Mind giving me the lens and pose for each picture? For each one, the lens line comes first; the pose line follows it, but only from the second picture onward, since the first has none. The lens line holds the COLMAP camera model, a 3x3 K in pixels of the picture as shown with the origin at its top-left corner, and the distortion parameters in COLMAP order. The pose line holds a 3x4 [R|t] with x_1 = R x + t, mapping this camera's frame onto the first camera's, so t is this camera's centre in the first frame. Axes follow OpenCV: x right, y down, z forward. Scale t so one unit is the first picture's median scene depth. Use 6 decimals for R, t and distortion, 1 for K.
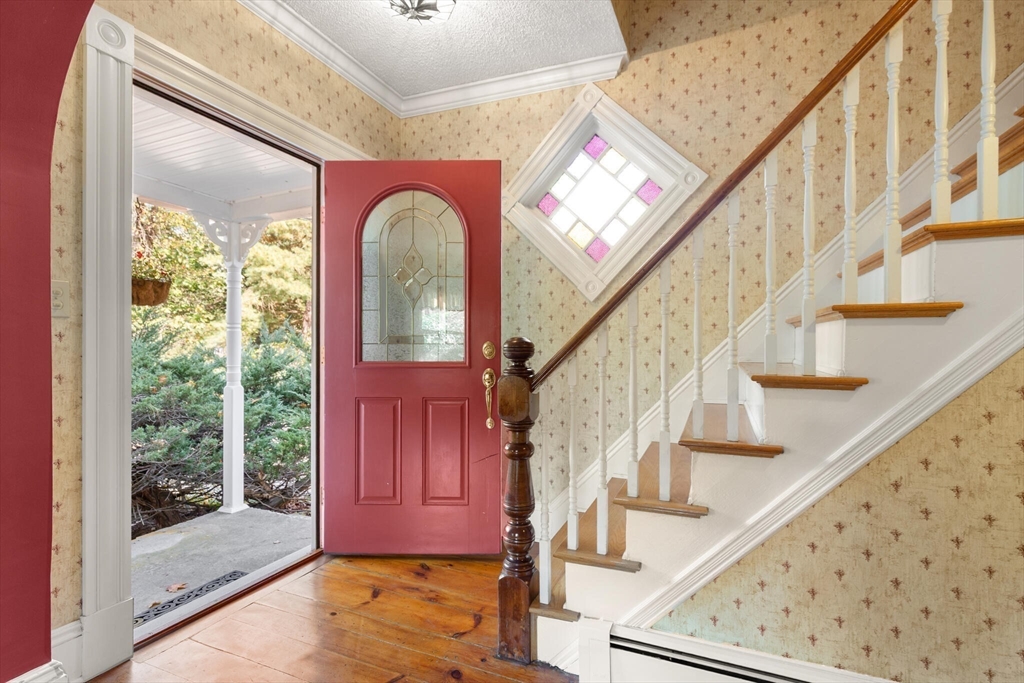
lens RADIAL K [[499.4, 0, 512.0], [0, 499.4, 341.5], [0, 0, 1]] dist [0.003010, 0.000044]
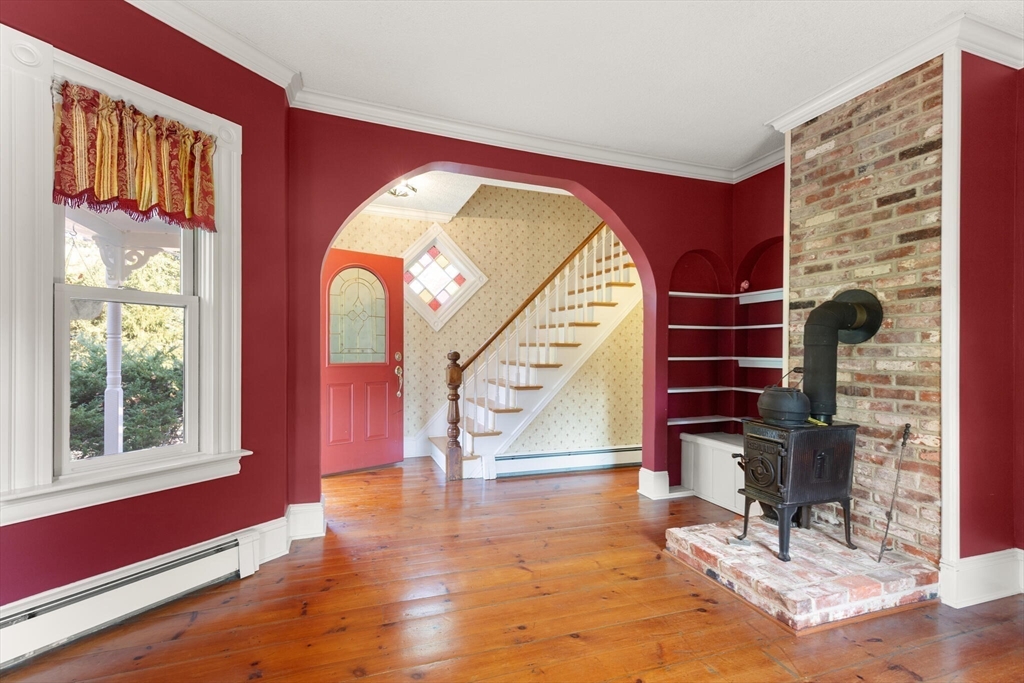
lens RADIAL K [[464.8, 0, 512.0], [0, 464.8, 341.5], [0, 0, 1]] dist [0.006253, -0.000012]
pose [[0.737518, 0.013924, 0.675184, -0.940666], [-0.008718, 0.999900, -0.011097, -0.024096], [-0.675271, 0.002298, 0.737566, -0.625211]]
